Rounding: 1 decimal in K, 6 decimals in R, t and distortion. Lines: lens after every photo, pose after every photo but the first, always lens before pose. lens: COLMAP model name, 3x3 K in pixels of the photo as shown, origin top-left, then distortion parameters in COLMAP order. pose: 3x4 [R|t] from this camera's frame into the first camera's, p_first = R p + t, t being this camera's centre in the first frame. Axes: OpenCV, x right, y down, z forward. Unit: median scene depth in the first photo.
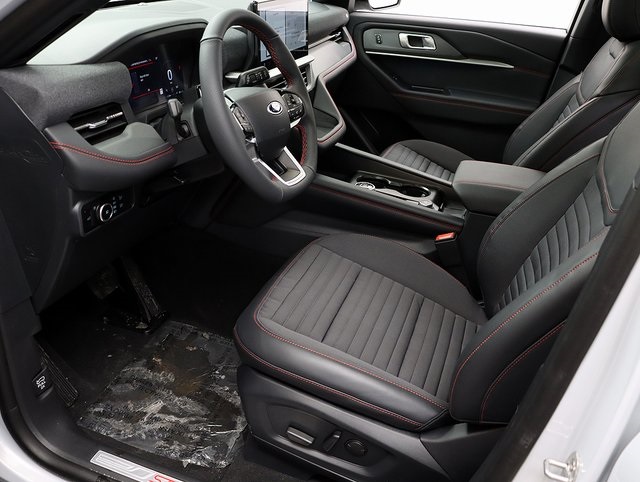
lens RADIAL K [[581.5, 0, 320.0], [0, 581.5, 241.0], [0, 0, 1]] dist [-0.204212, 0.176118]
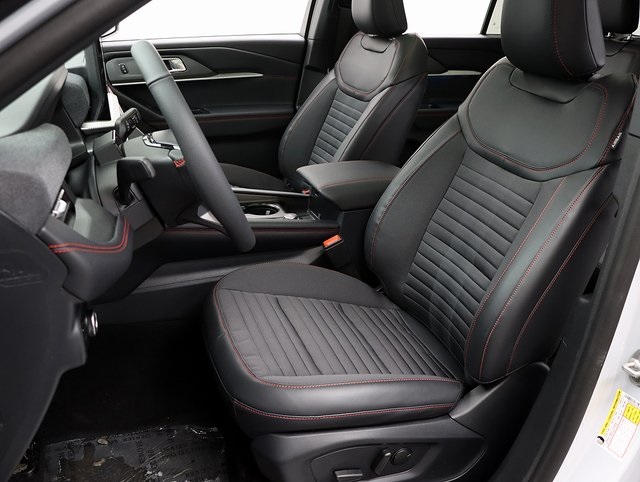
lens RADIAL K [[581.5, 0, 320.0], [0, 581.5, 241.0], [0, 0, 1]] dist [-0.204212, 0.176118]
pose [[0.778424, -0.281308, 0.561179, -0.338056], [0.297823, 0.952451, 0.064329, -0.071476], [-0.552592, 0.117057, 0.825191, 0.137882]]
